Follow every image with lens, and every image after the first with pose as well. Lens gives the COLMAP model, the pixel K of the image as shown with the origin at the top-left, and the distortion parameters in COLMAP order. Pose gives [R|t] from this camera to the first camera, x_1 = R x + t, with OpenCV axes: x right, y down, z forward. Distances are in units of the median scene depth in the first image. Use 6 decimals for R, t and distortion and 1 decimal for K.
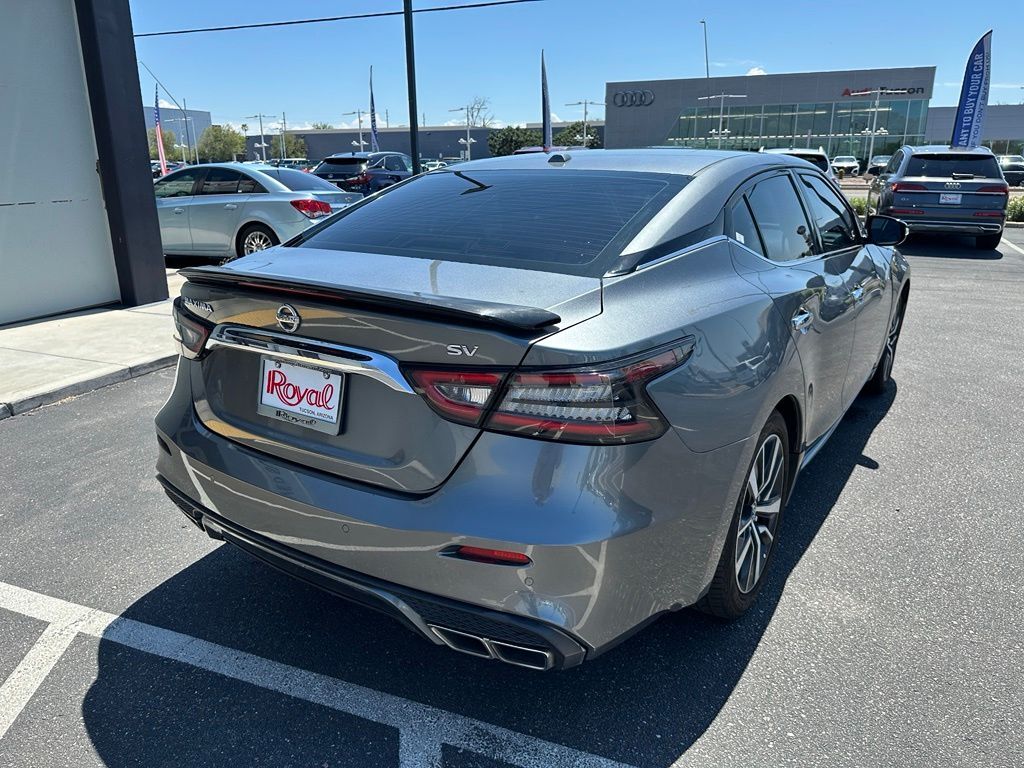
lens RADIAL K [[721.0, 0, 499.2], [0, 721.0, 362.9], [0, 0, 1]] dist [0.019487, -0.034757]
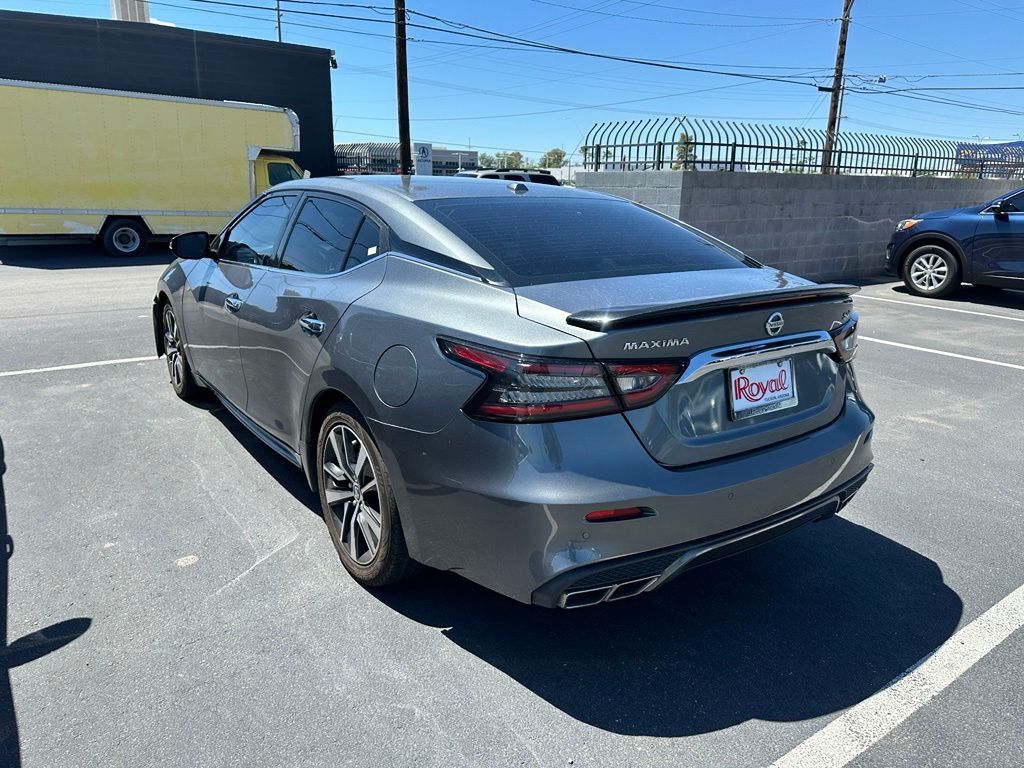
lens RADIAL K [[721.0, 0, 505.0], [0, 721.0, 376.2], [0, 0, 1]] dist [0.019487, -0.034757]
pose [[0.332668, -0.218961, 0.917272, -1.447915], [0.219939, 0.963863, 0.150317, -0.237608], [-0.917038, 0.151738, 0.368804, 0.918973]]
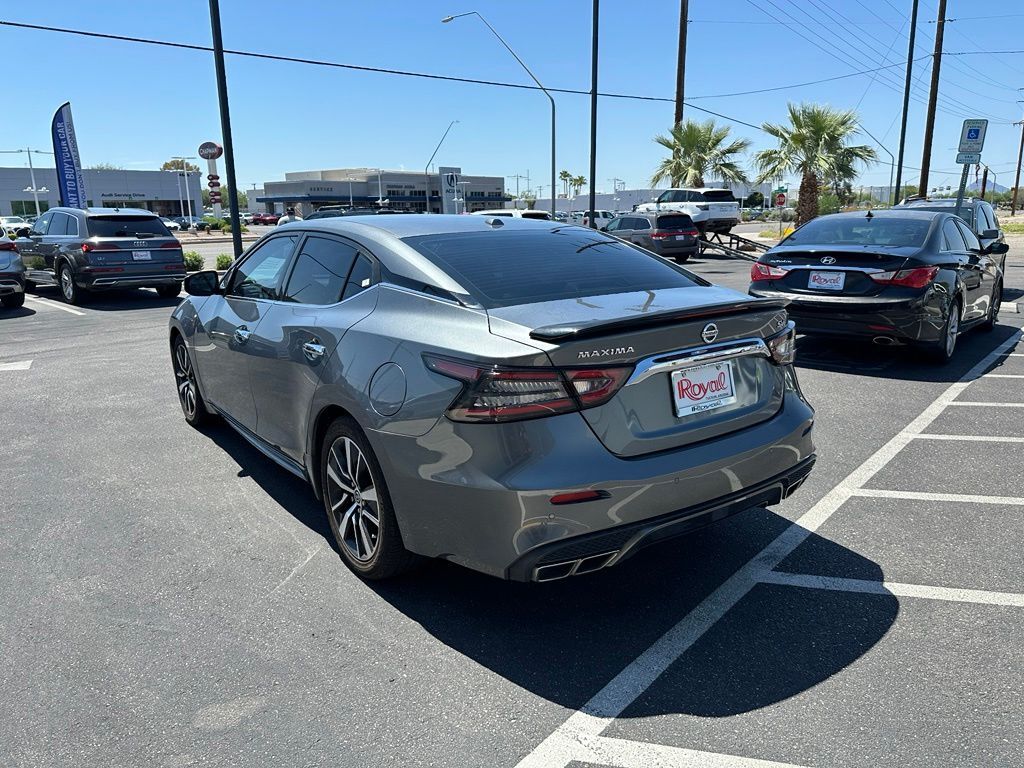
lens RADIAL K [[721.0, 0, 512.2], [0, 721.0, 376.1], [0, 0, 1]] dist [0.019487, -0.034757]
pose [[0.320796, -0.195729, 0.926704, -1.607111], [0.253130, 0.960543, 0.115250, -0.221910], [-0.912697, 0.197605, 0.357683, 0.811762]]
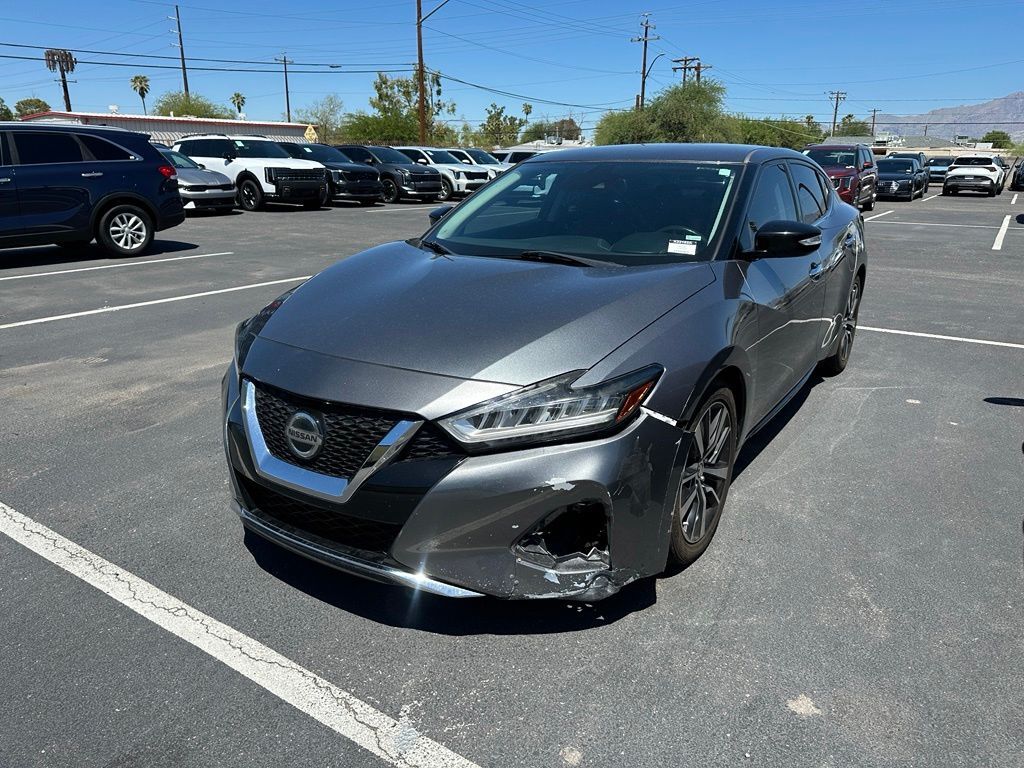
lens RADIAL K [[721.0, 0, 531.6], [0, 721.0, 375.3], [0, 0, 1]] dist [0.019487, -0.034757]
pose [[-0.998739, 0.029422, -0.040676, 0.868458], [0.003626, 0.850421, 0.526089, -1.054993], [0.050070, 0.525279, -0.849456, 3.906878]]
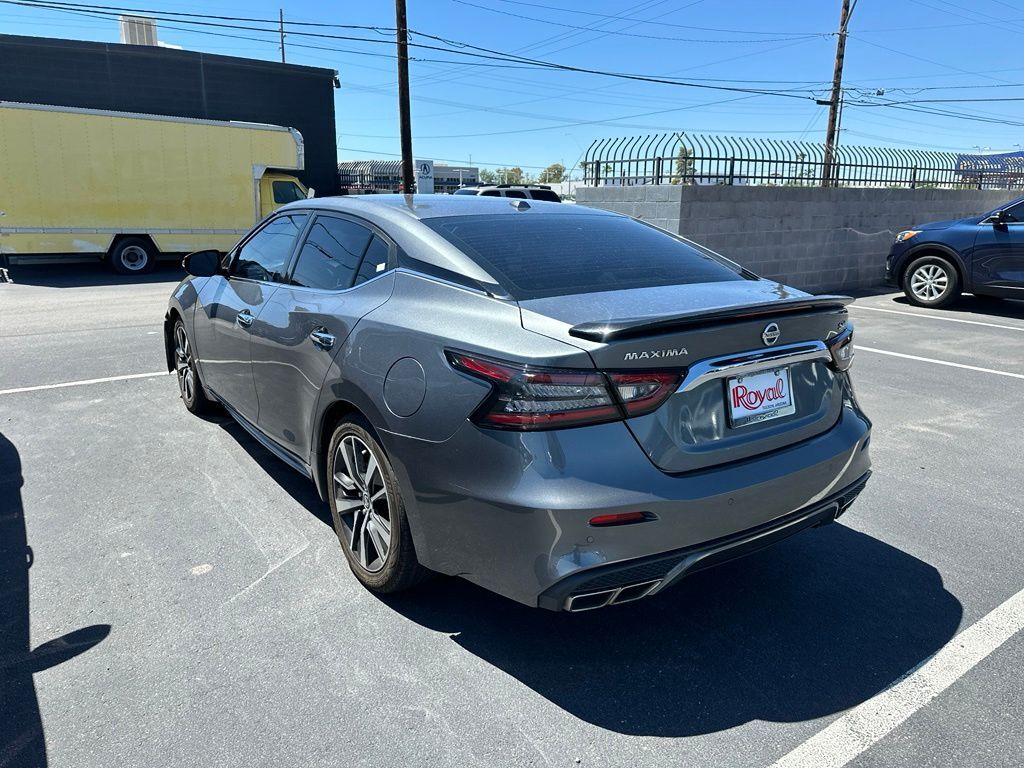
lens RADIAL K [[721.0, 0, 498.3], [0, 721.0, 372.0], [0, 0, 1]] dist [0.019487, -0.034757]
pose [[0.342293, -0.198483, 0.918390, -1.488670], [0.228872, 0.965605, 0.123384, -0.239573], [-0.911292, 0.167960, 0.375947, 0.909226]]
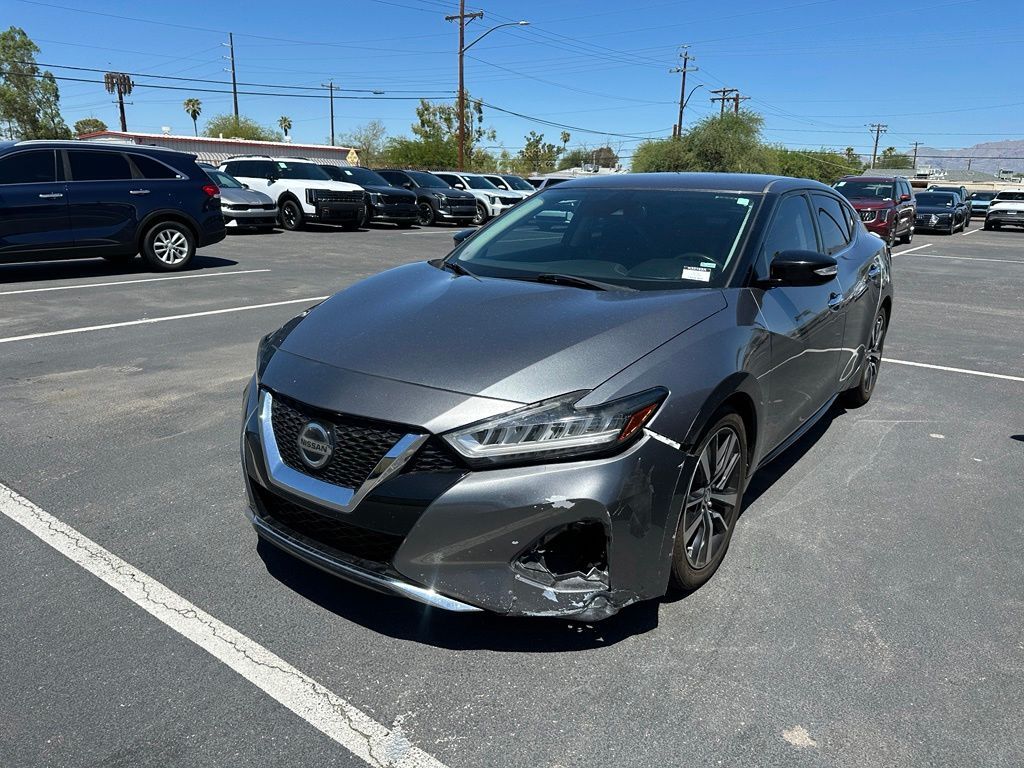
lens RADIAL K [[721.0, 0, 531.0], [0, 721.0, 370.6], [0, 0, 1]] dist [0.019487, -0.034757]
pose [[-0.999990, -0.002609, 0.003625, 0.829229], [-0.000488, 0.870688, 0.491835, -1.059961], [-0.004439, 0.491828, -0.870681, 3.931678]]
